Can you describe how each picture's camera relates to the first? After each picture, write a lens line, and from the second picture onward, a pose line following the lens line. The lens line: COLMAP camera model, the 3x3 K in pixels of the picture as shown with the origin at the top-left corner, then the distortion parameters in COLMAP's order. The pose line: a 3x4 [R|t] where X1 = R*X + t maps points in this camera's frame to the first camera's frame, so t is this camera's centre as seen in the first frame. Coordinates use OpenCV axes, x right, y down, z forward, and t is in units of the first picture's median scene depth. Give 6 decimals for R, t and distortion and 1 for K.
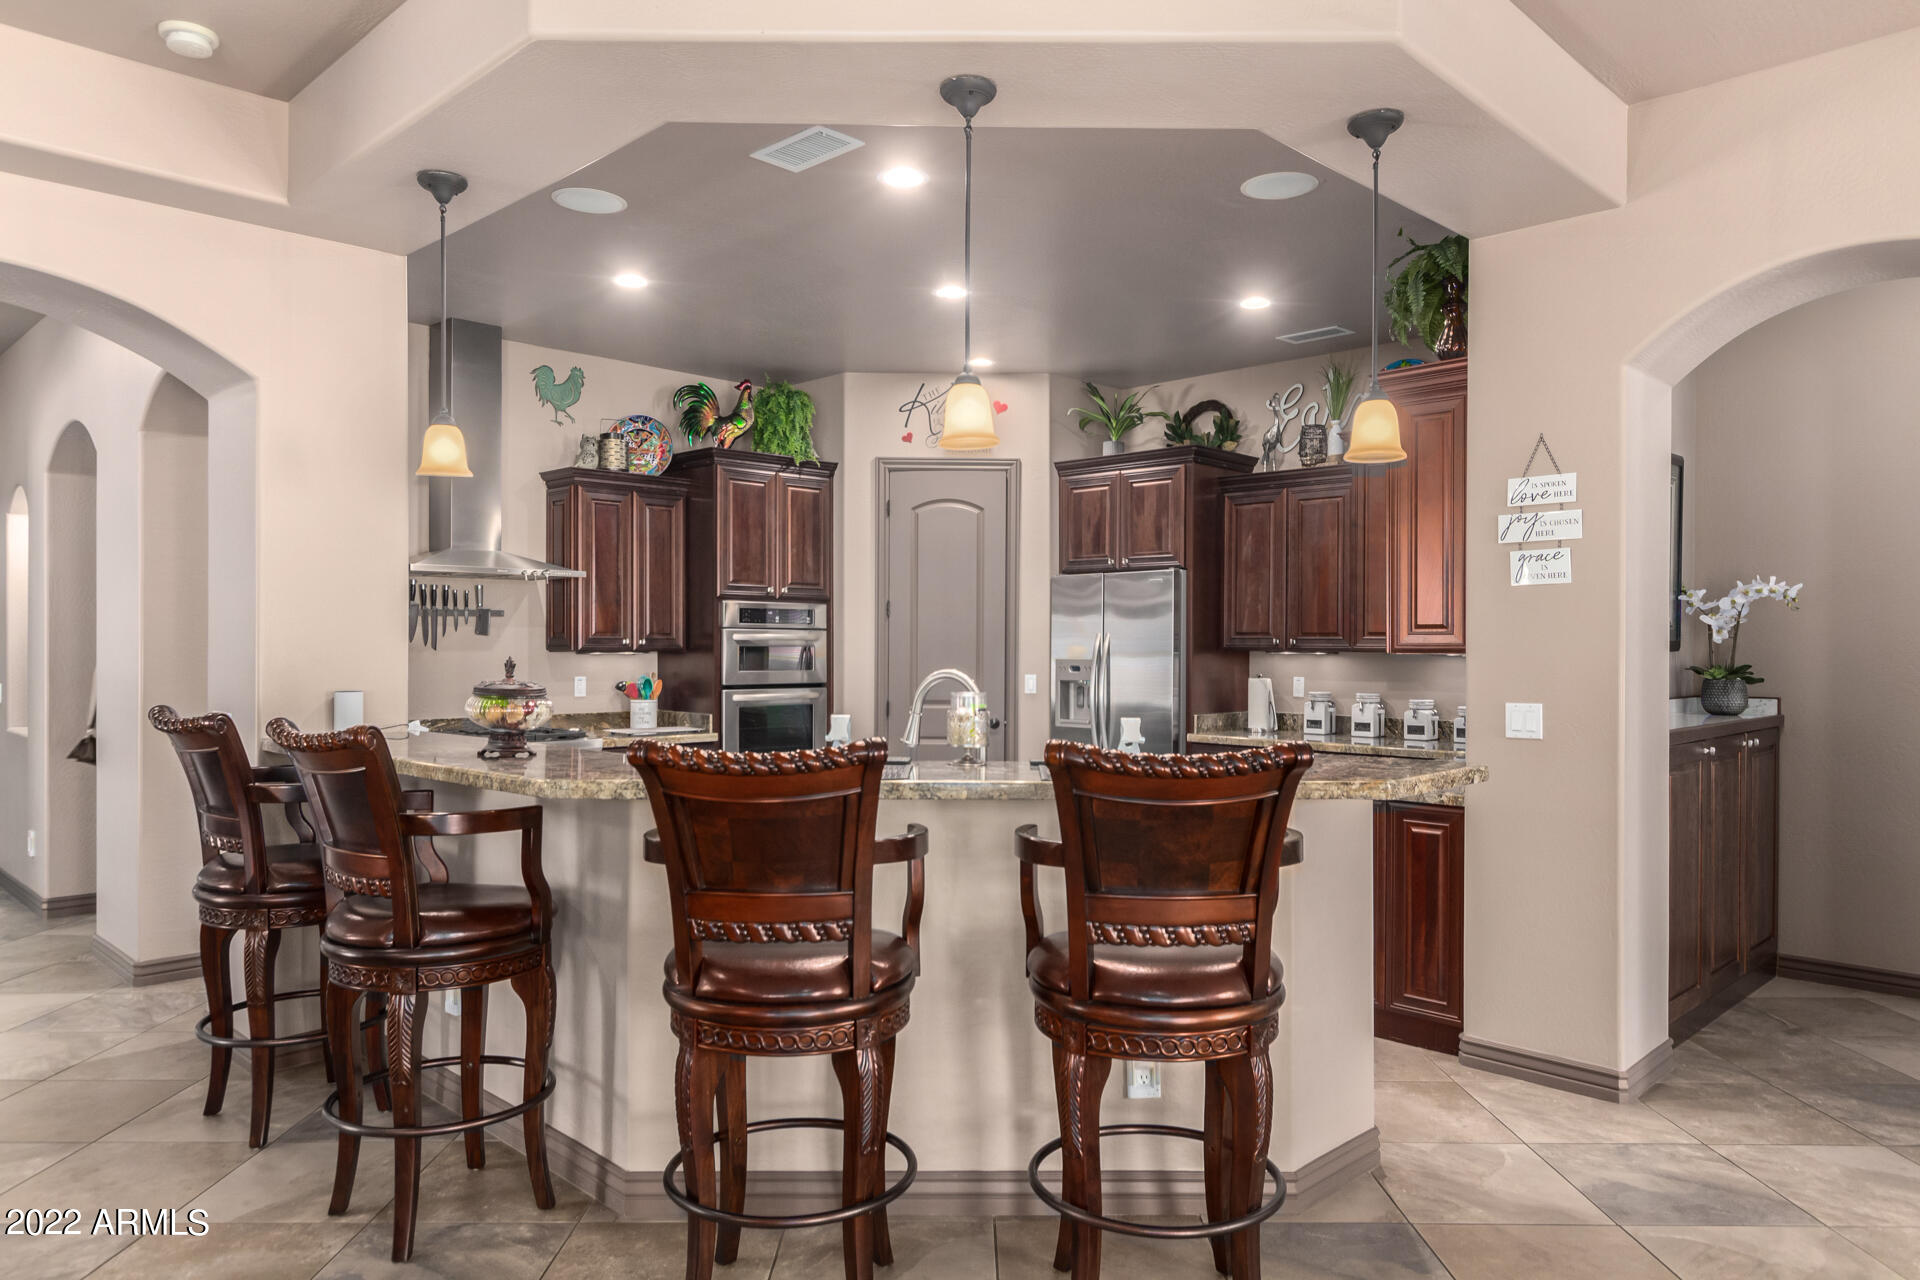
lens RADIAL K [[1285.7, 0, 955.5], [0, 1285.7, 642.9], [0, 0, 1]] dist [-0.001669, -0.000119]
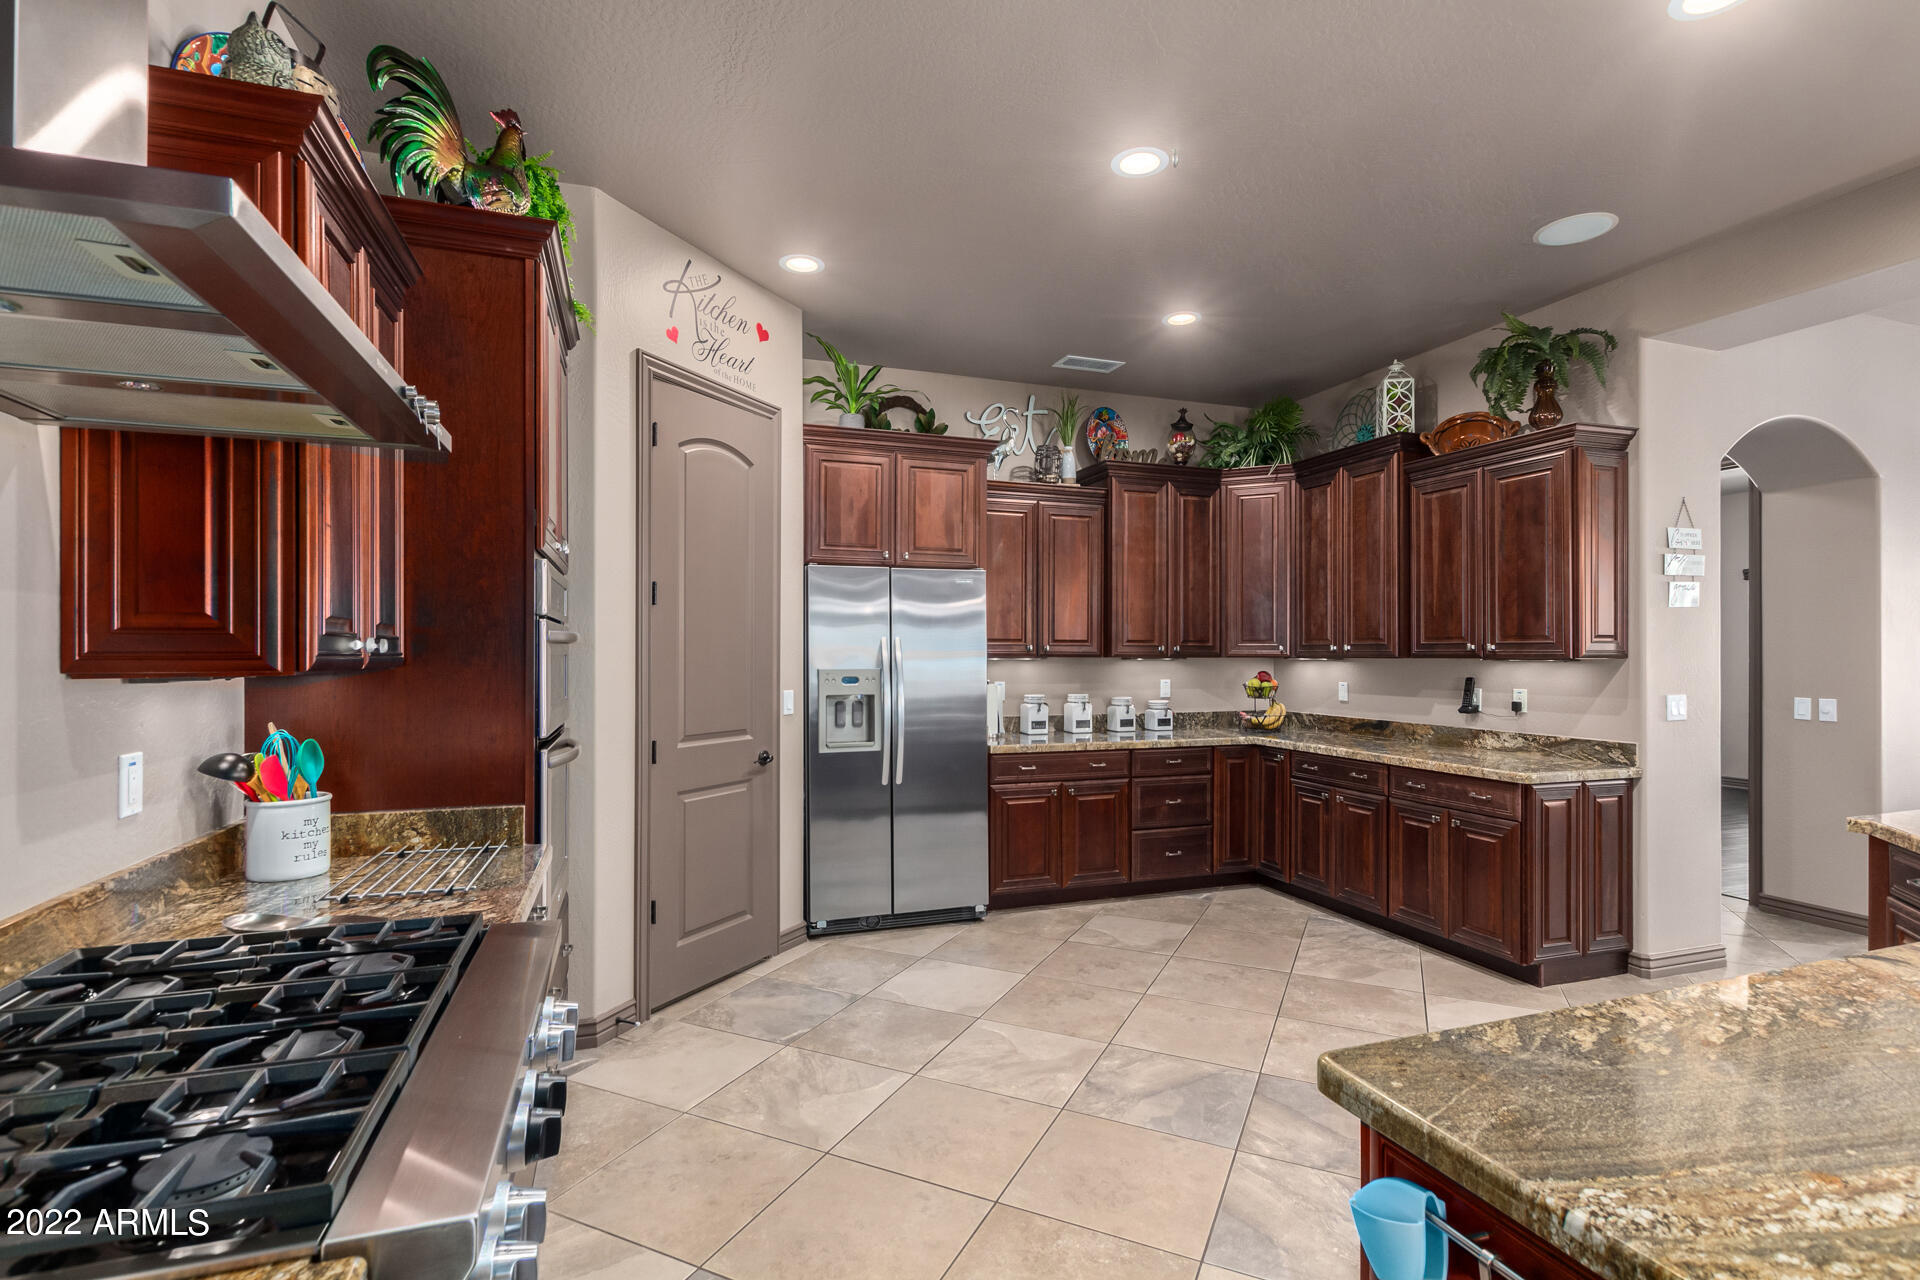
lens RADIAL K [[895.1, 0, 958.6], [0, 895.1, 643.3], [0, 0, 1]] dist [0.005732, 0.000178]
pose [[0.421962, 0.006473, 0.906591, -0.420512], [-0.000267, 0.999975, -0.007015, 0.000159], [-0.906614, 0.002718, 0.421953, 0.736642]]
